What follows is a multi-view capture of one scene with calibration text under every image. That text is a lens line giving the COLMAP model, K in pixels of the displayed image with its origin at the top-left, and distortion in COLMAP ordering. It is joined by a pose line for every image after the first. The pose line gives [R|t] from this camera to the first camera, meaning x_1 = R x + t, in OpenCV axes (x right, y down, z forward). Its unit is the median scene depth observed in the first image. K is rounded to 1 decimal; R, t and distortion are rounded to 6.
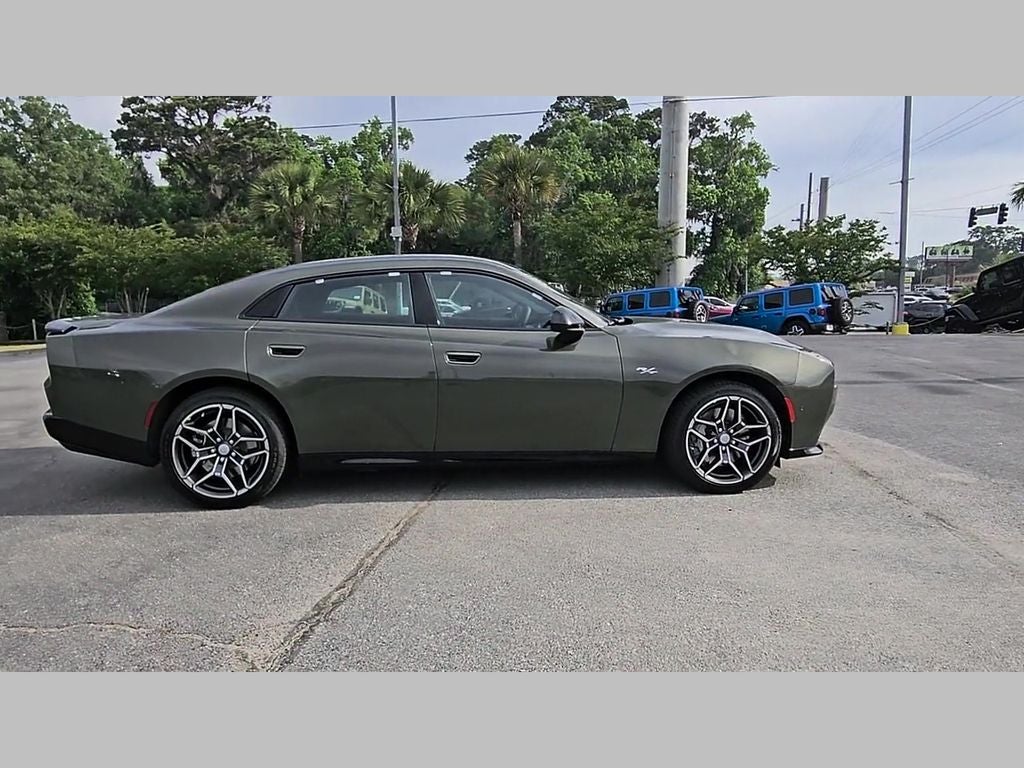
lens RADIAL K [[697.7, 0, 497.1], [0, 697.7, 384.2], [0, 0, 1]] dist [0.005746, -0.007939]
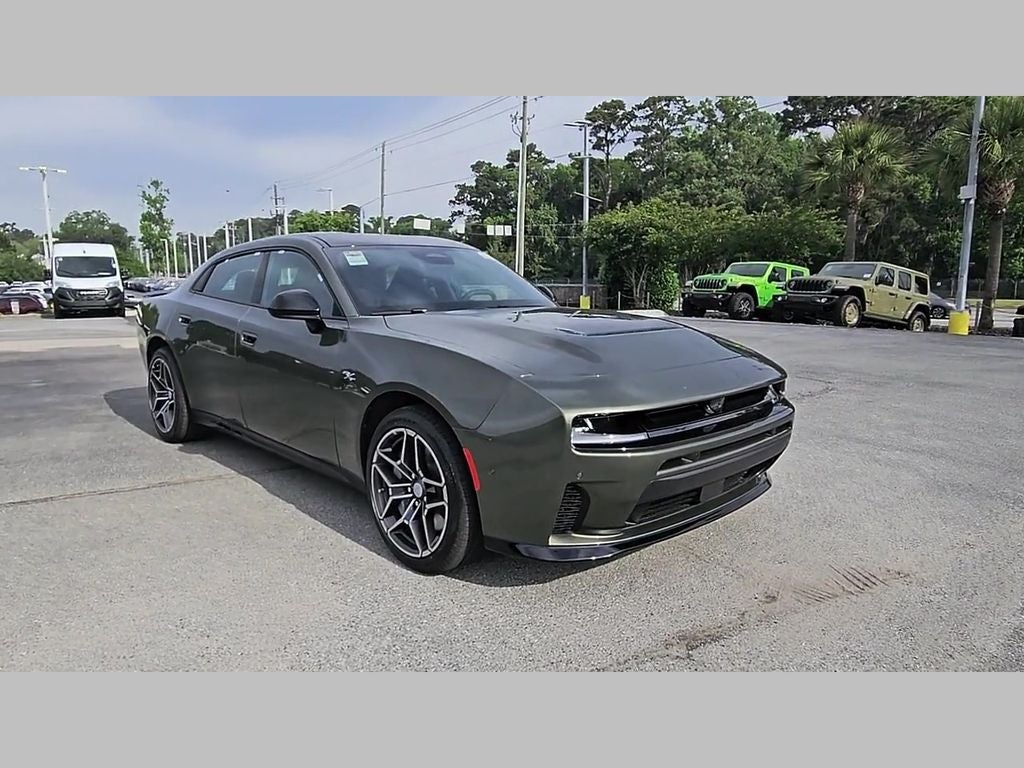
lens RADIAL K [[697.7, 0, 497.1], [0, 697.7, 384.2], [0, 0, 1]] dist [0.005746, -0.007939]
pose [[0.611936, 0.132898, -0.779662, 0.159468], [-0.107273, 0.990618, 0.084661, -0.016212], [0.783598, 0.031830, 0.620452, 0.113204]]
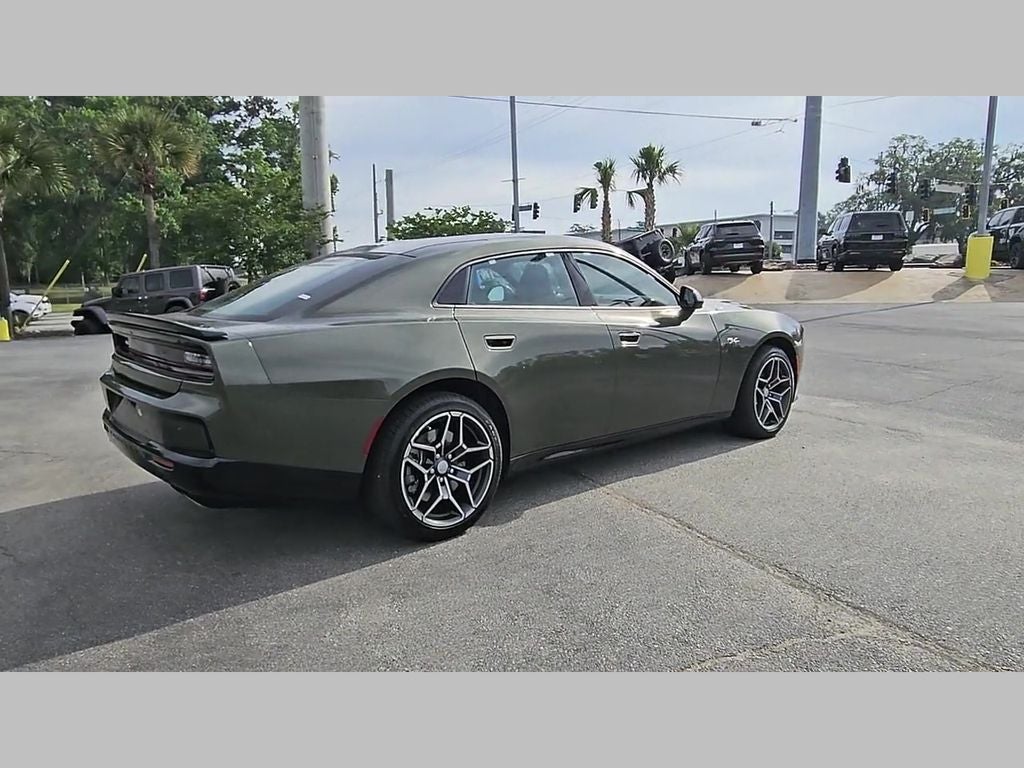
lens RADIAL K [[697.3, 0, 496.9], [0, 697.3, 380.9], [0, 0, 1]] dist [0.004747, -0.006924]
pose [[0.812765, -0.094117, 0.574939, -0.134734], [0.083779, 0.995489, 0.044527, -0.006448], [-0.576536, 0.011978, 0.816984, 0.049104]]
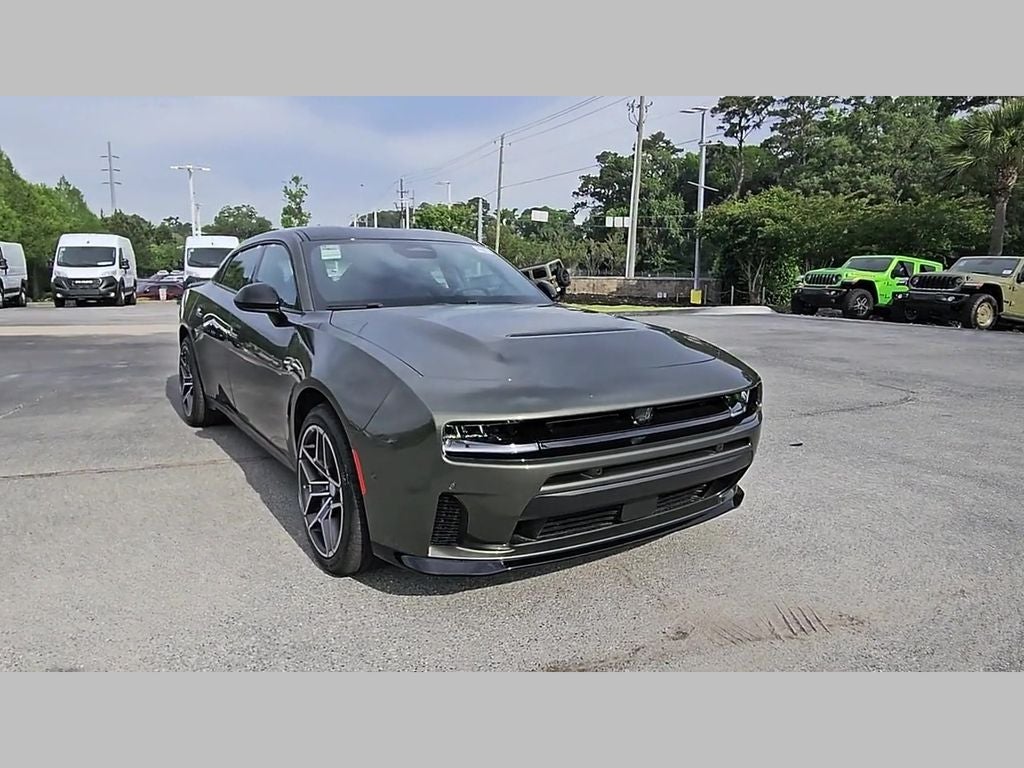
lens RADIAL K [[697.7, 0, 497.1], [0, 697.7, 384.2], [0, 0, 1]] dist [0.005746, -0.007939]
pose [[0.462708, 0.161122, -0.871746, 0.173039], [-0.124732, 0.985395, 0.115921, -0.021220], [0.877692, 0.055096, 0.476048, 0.145429]]
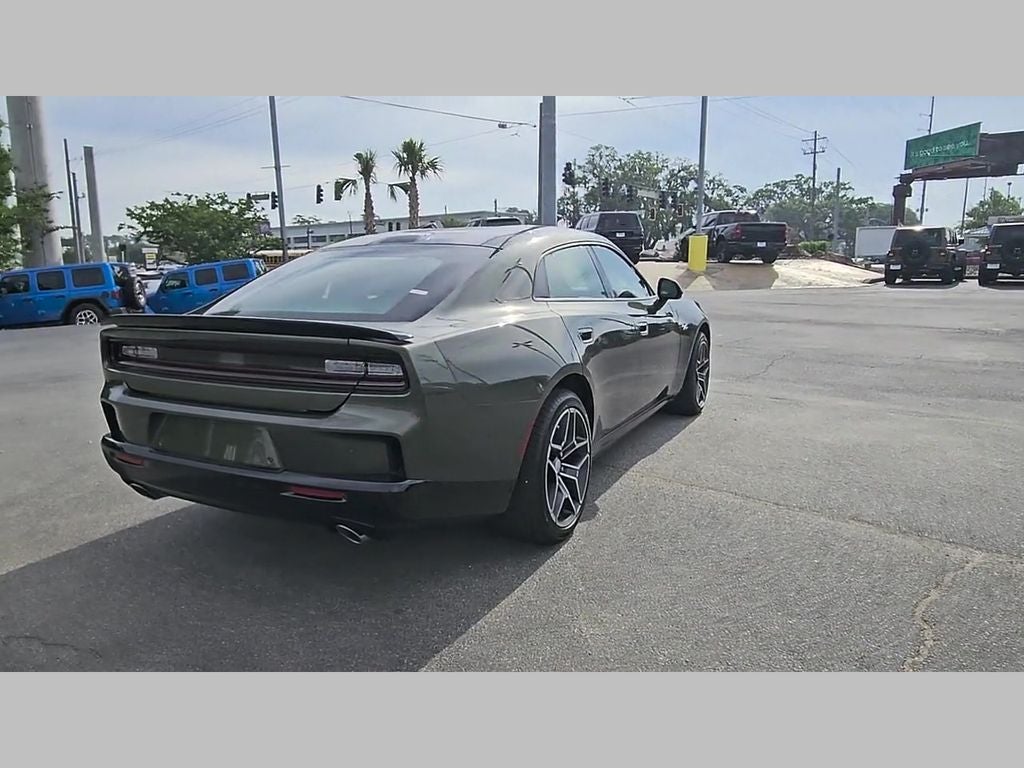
lens RADIAL K [[697.3, 0, 496.9], [0, 697.3, 380.9], [0, 0, 1]] dist [0.004747, -0.006924]
pose [[0.532948, -0.142233, 0.834108, -0.181252], [0.118091, 0.988626, 0.093128, -0.014195], [-0.837867, 0.048868, 0.543683, 0.104446]]
